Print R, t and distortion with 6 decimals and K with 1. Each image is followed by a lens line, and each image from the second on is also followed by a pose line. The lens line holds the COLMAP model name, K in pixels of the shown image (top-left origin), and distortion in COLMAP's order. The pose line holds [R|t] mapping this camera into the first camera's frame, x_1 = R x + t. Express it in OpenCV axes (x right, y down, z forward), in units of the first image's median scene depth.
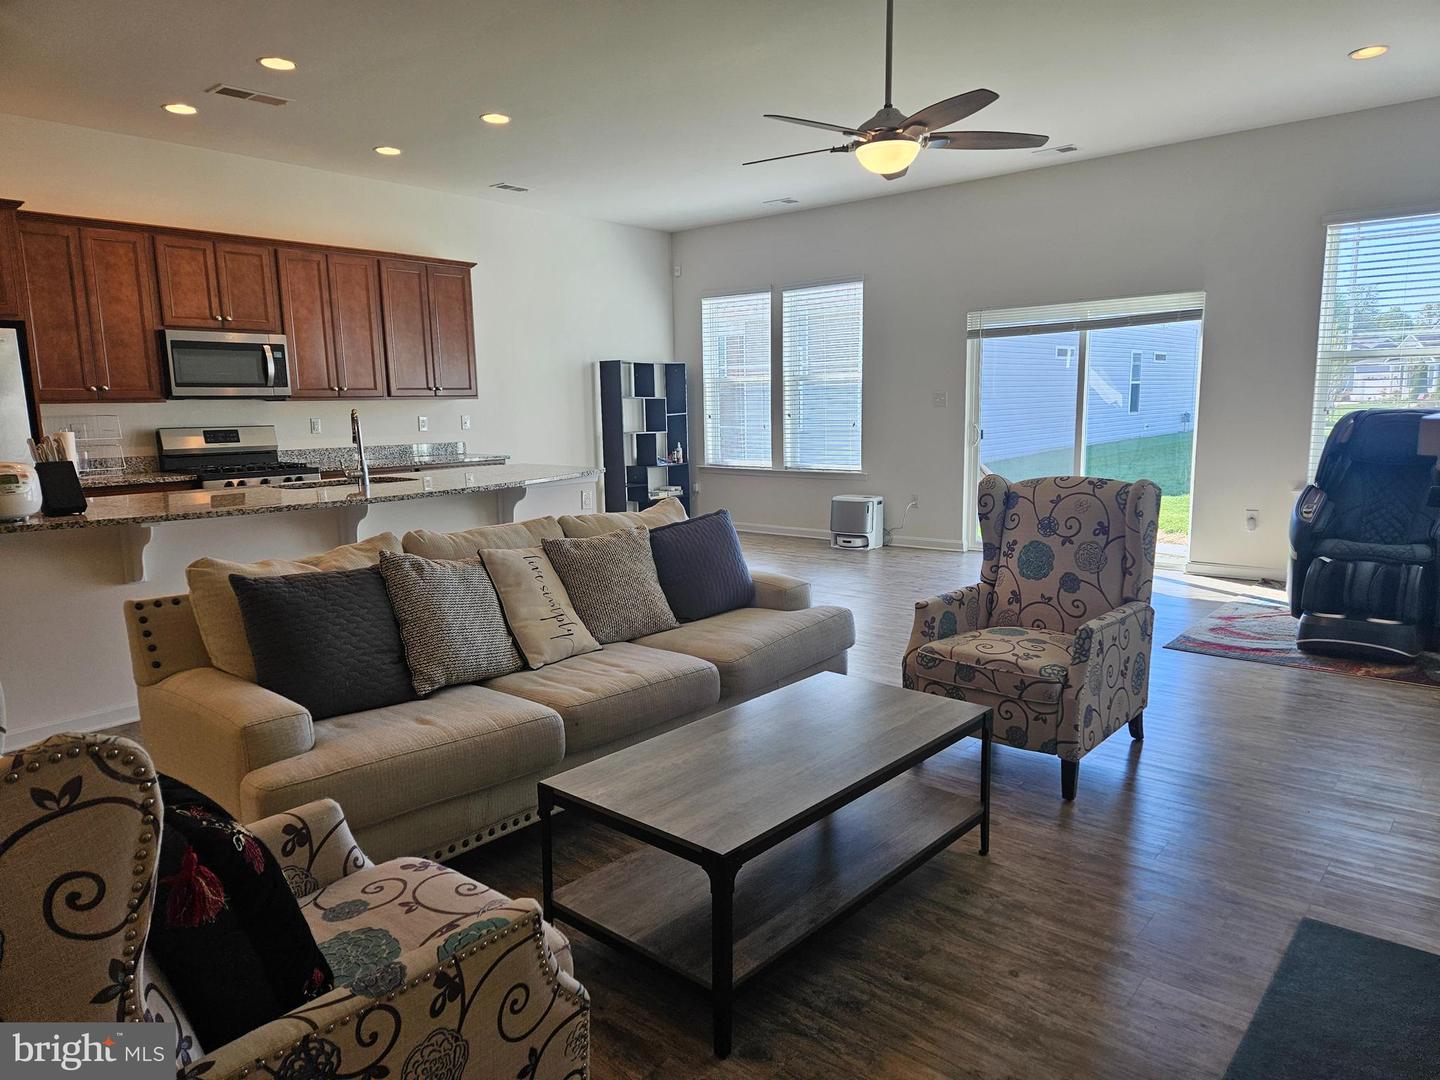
lens RADIAL K [[948.3, 0, 720.0], [0, 948.3, 540.0], [0, 0, 1]] dist [0.043845, -0.002179]
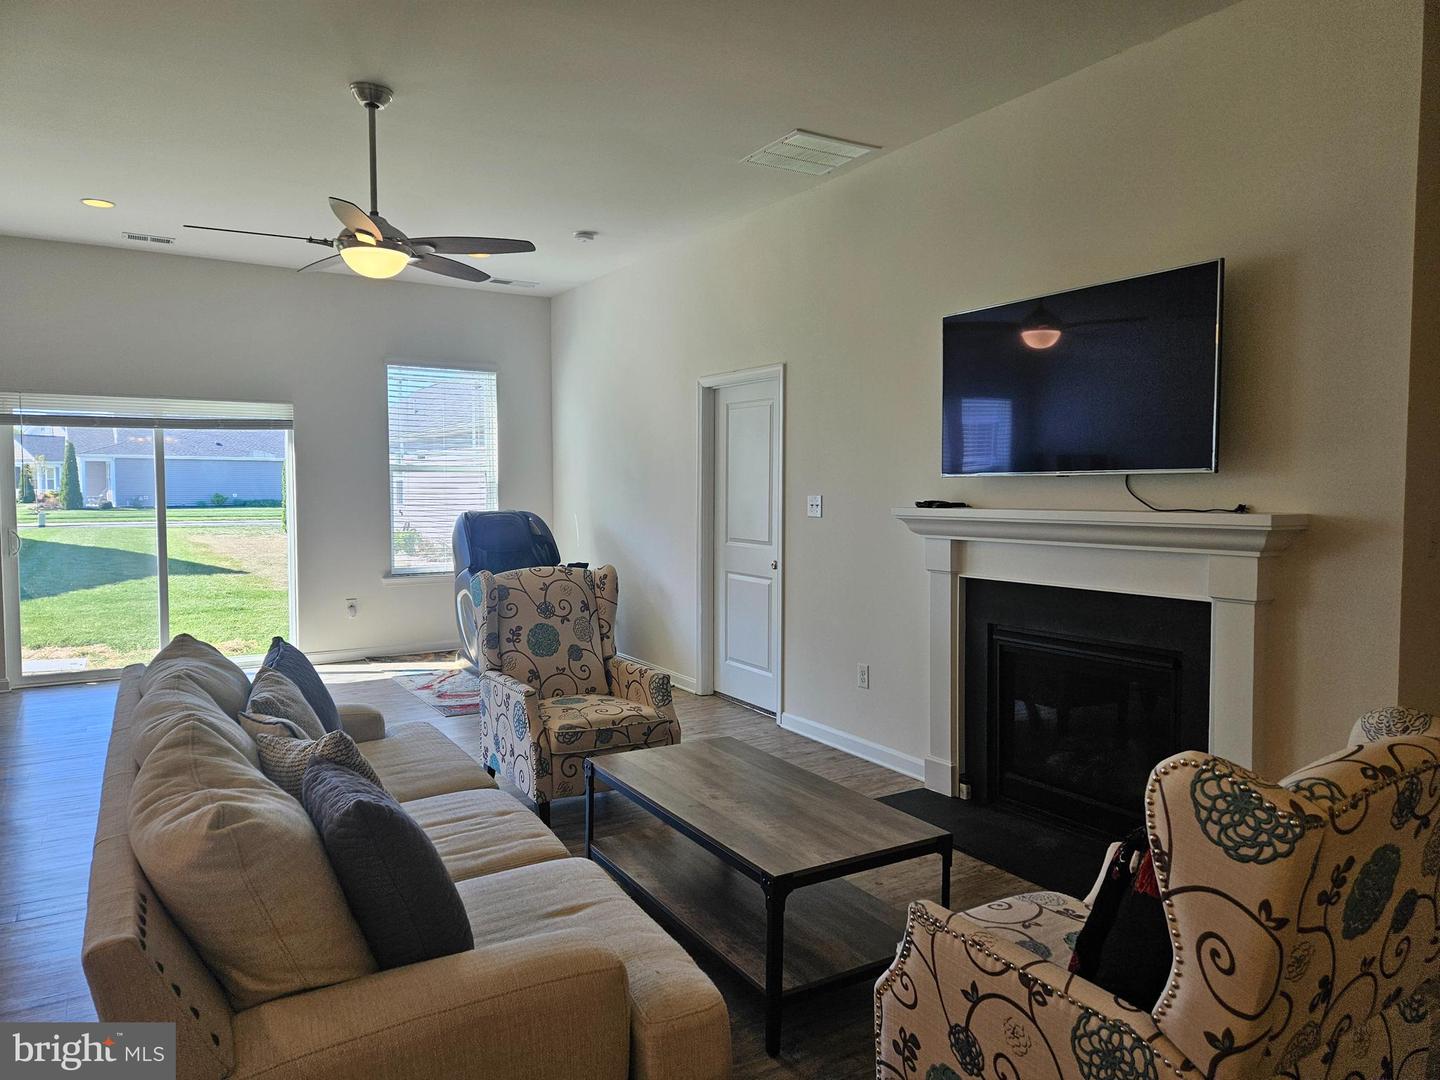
lens RADIAL K [[948.3, 0, 720.0], [0, 948.3, 540.0], [0, 0, 1]] dist [0.043845, -0.002179]
pose [[0.317678, -0.038615, 0.947412, -0.893392], [0.136013, 0.990693, -0.005227, -0.082618], [-0.938393, 0.130521, 0.319974, 0.519233]]
